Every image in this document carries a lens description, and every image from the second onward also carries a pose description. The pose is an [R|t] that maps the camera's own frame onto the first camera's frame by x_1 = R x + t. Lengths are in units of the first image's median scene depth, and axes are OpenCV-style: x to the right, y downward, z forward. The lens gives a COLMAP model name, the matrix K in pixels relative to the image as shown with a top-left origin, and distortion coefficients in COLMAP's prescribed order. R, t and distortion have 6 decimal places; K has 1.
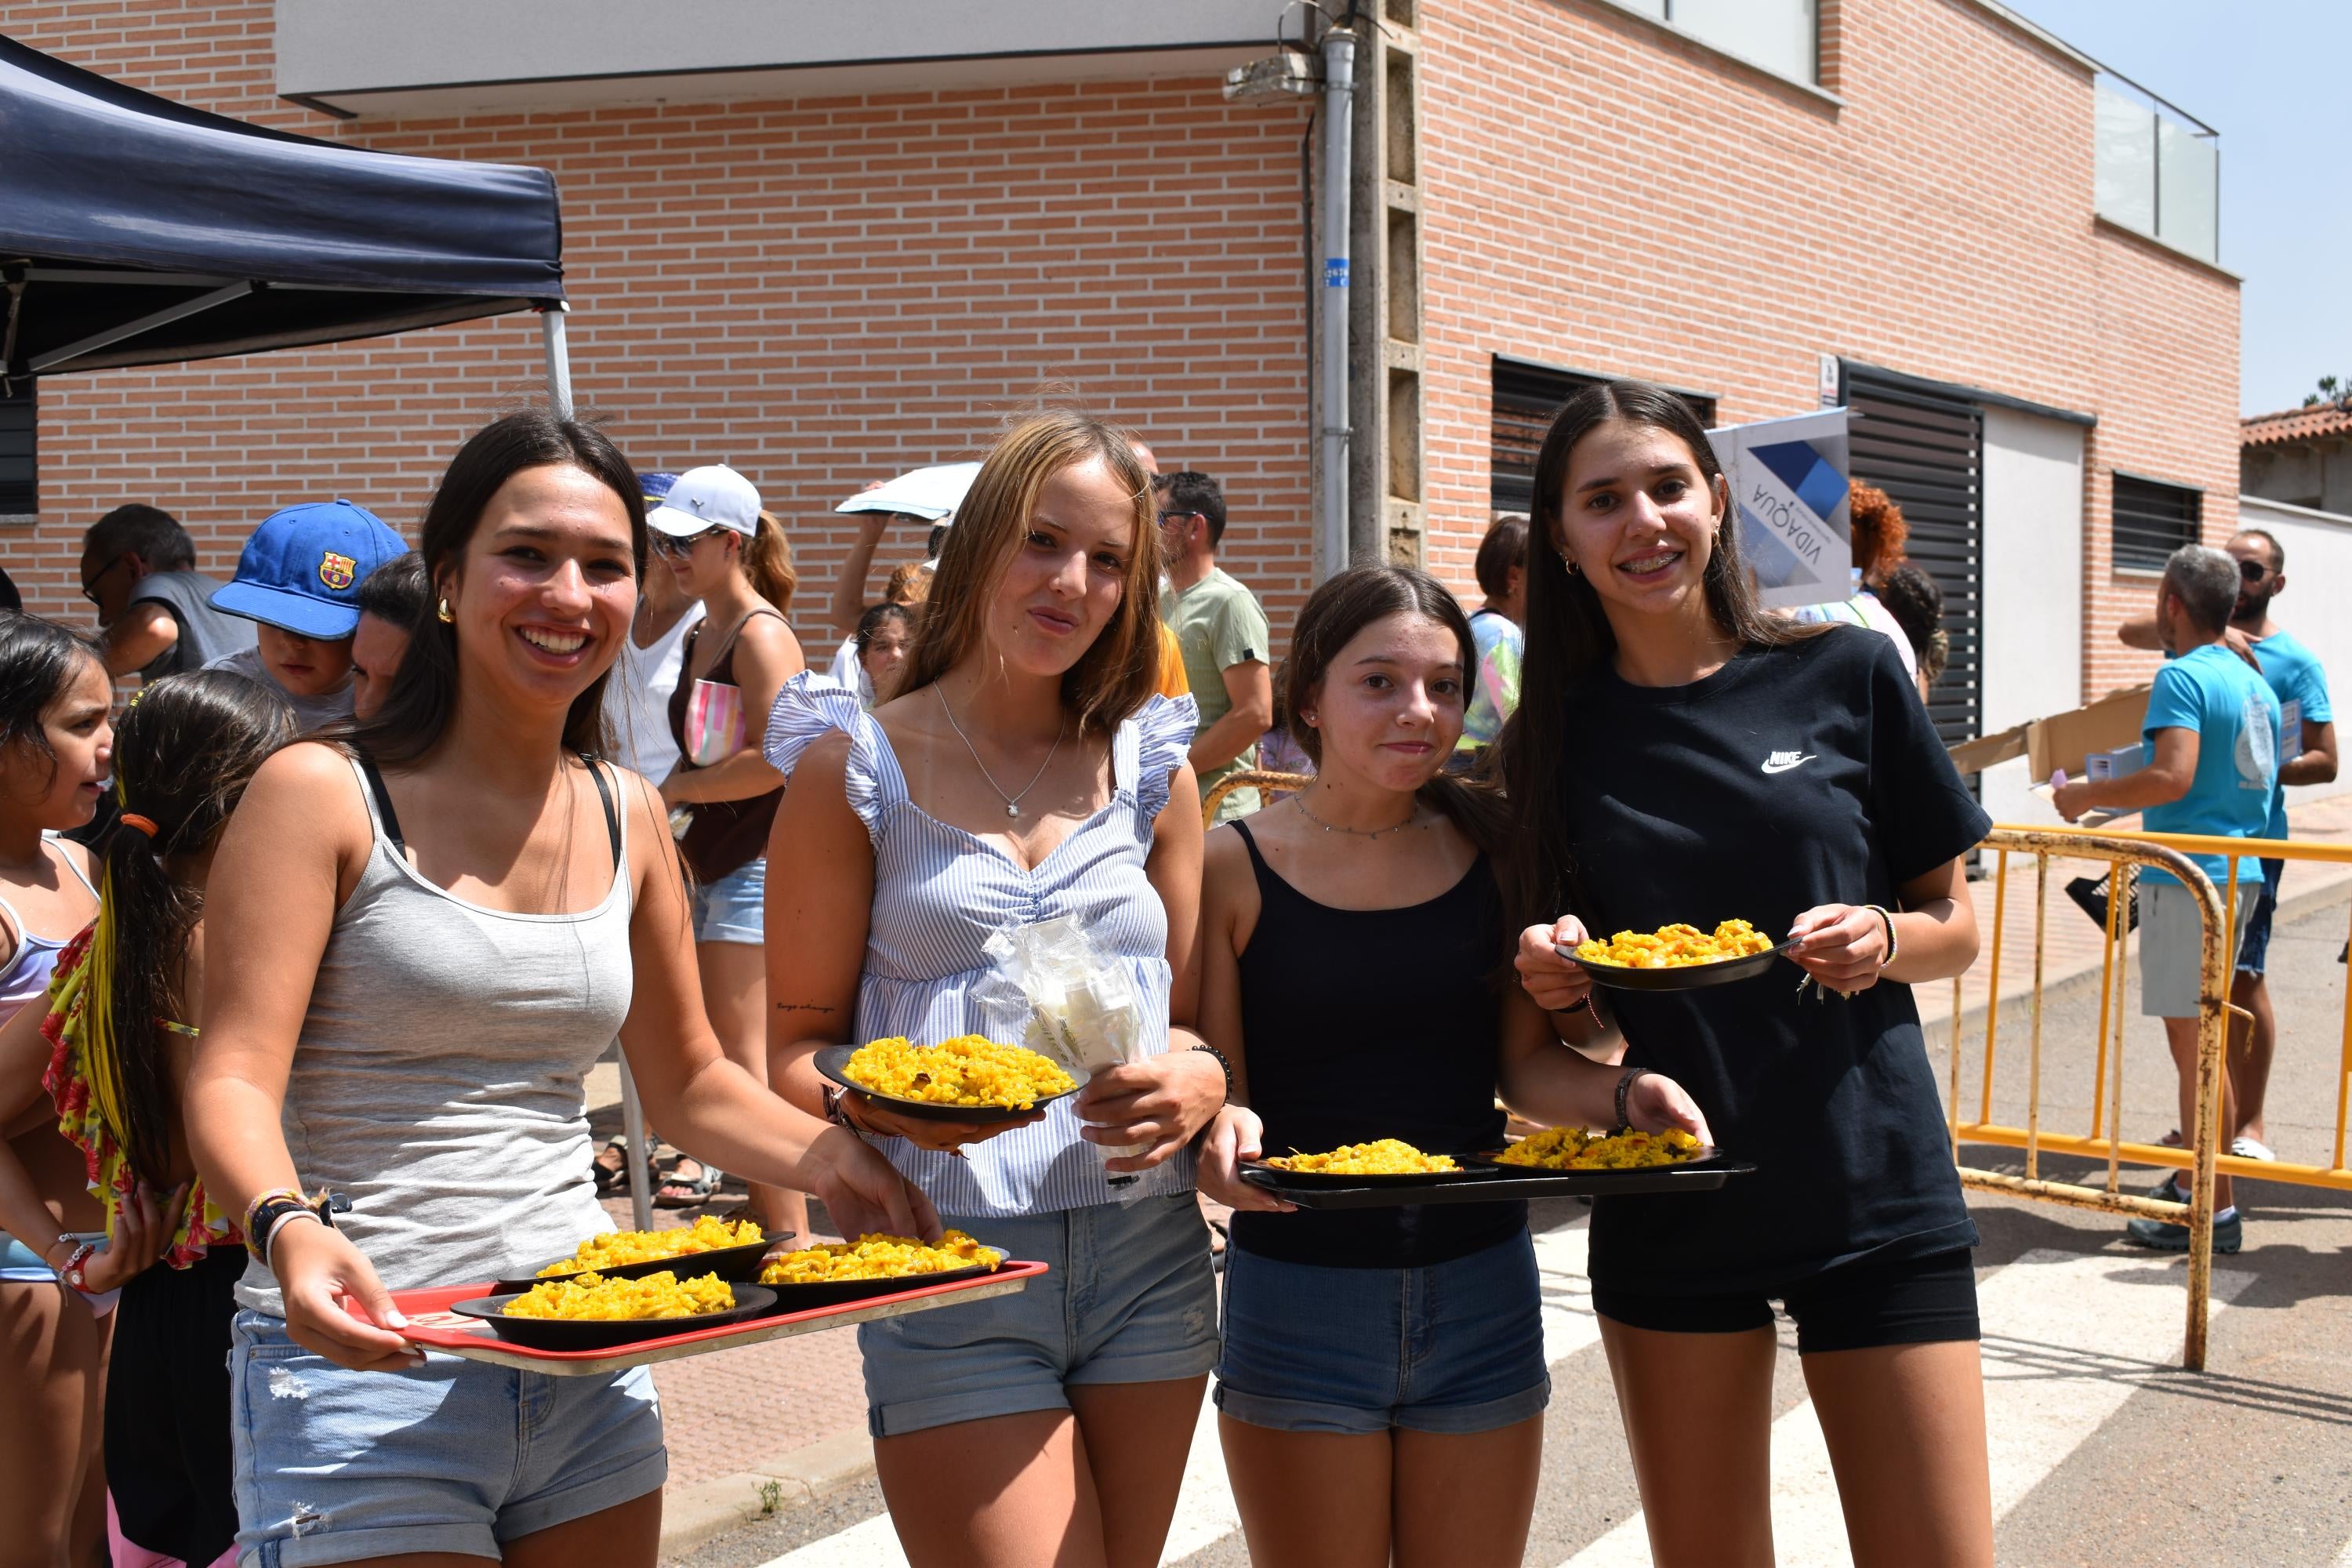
lens RADIAL K [[3000.6, 0, 1176.0], [0, 3000.6, 784.0], [0, 0, 1]] dist [-0.050194, -0.051860]
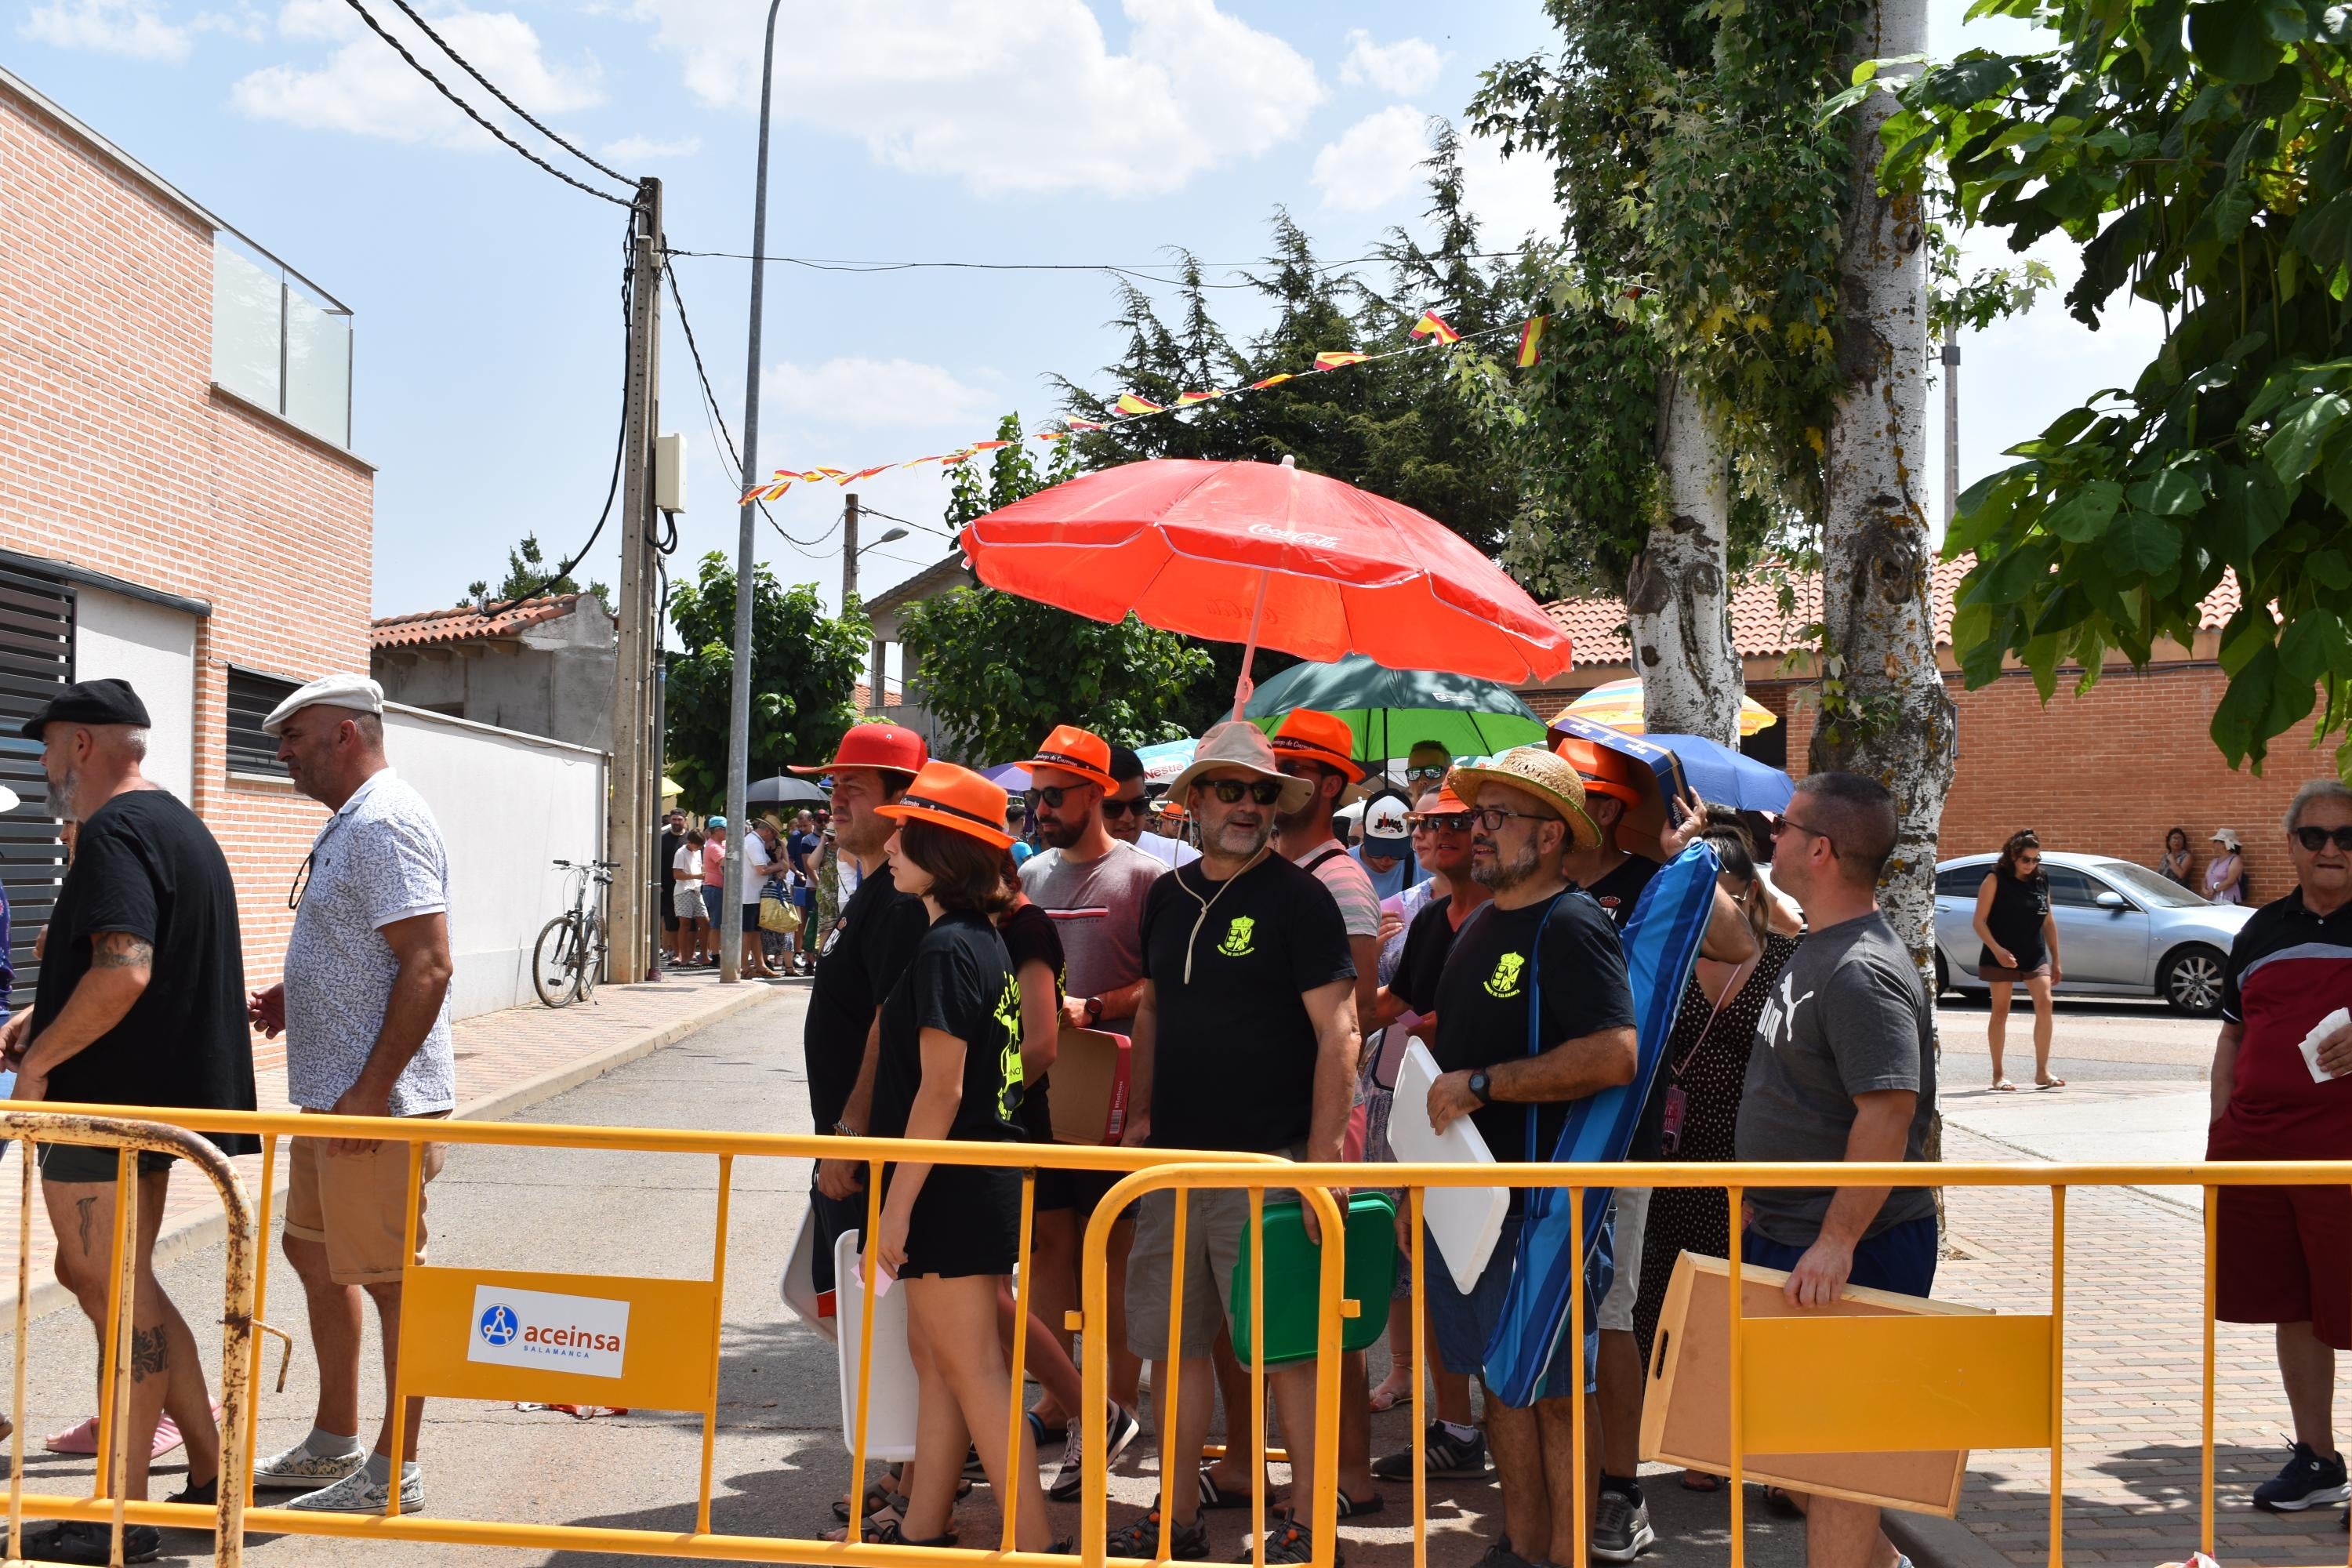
lens RADIAL K [[3146.2, 0, 1176.0], [0, 3146.2, 784.0], [0, 0, 1]] dist [-0.012810, -0.027817]
pose [[0.832386, 0.022132, 0.553754, 0.025666], [0.015219, 0.997913, -0.062760, -0.004458], [-0.553987, 0.060668, 0.830312, 0.048452]]
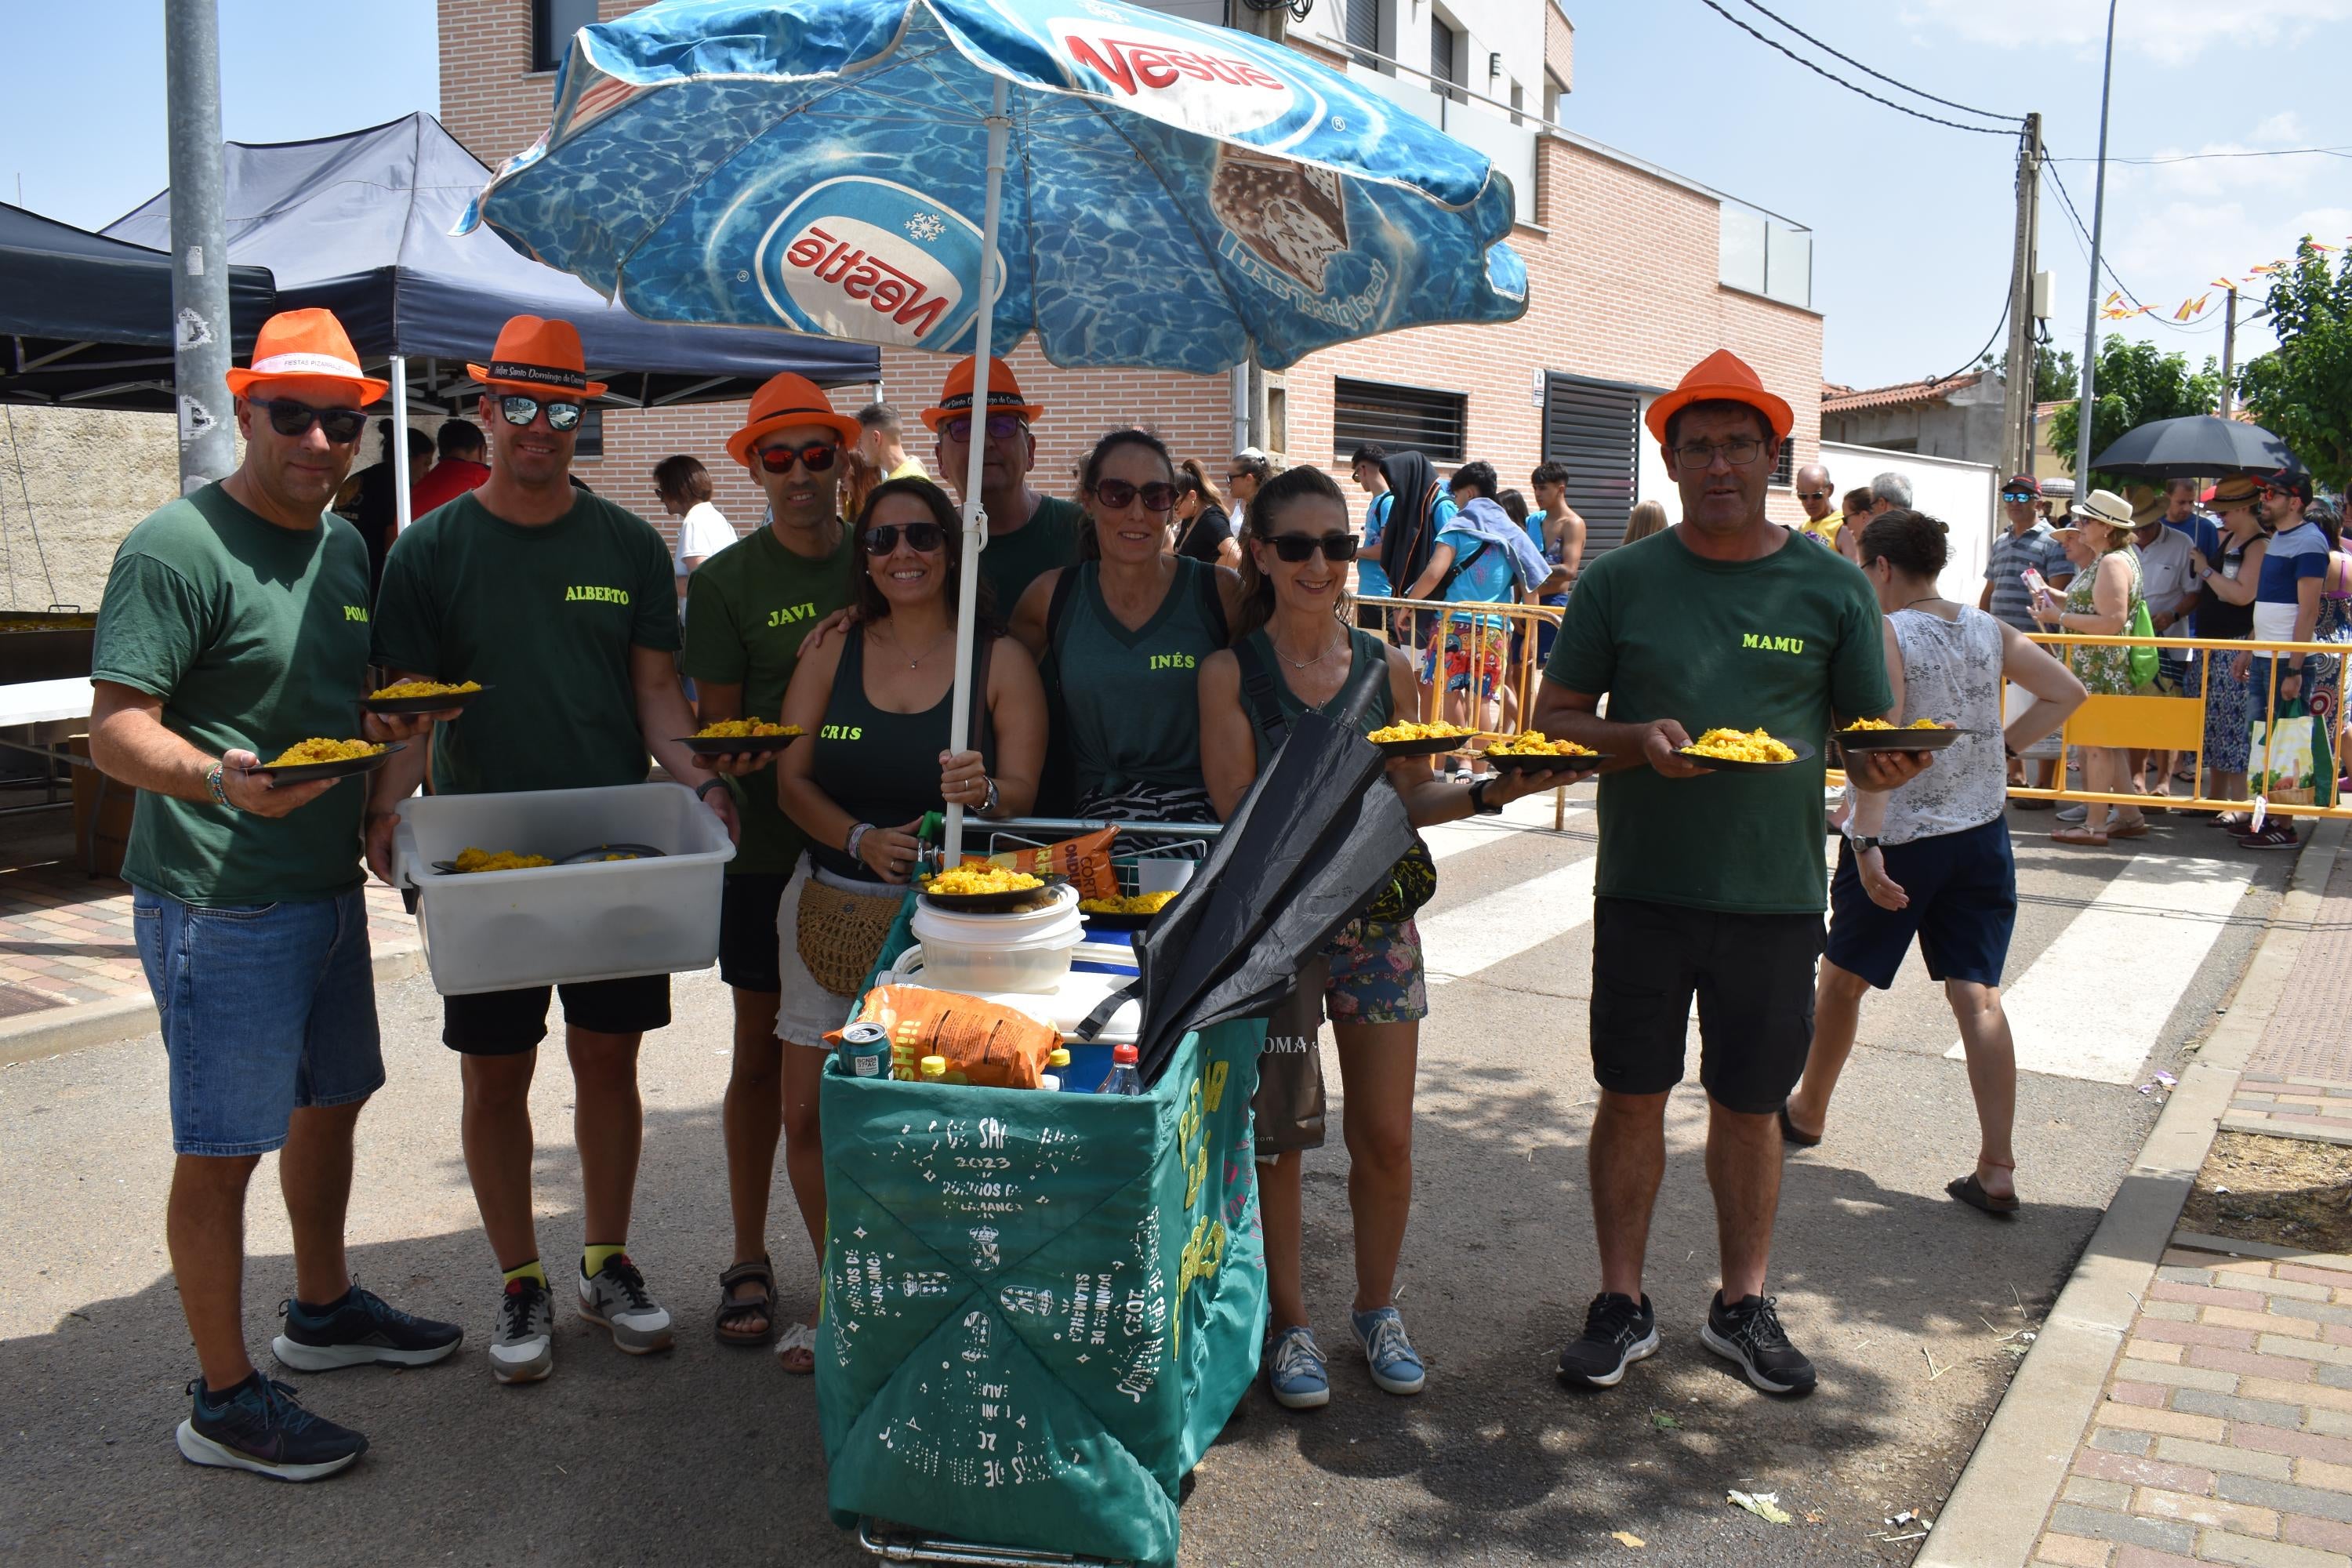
lens RADIAL K [[2039.5, 0, 1176.0], [0, 2039.5, 784.0], [0, 0, 1]] dist [-0.090838, 0.008209]
pose [[0.999173, 0.010077, -0.039387, 0.037269], [-0.006788, 0.996548, 0.082744, 0.009170], [0.040085, -0.082408, 0.995792, -0.231578]]
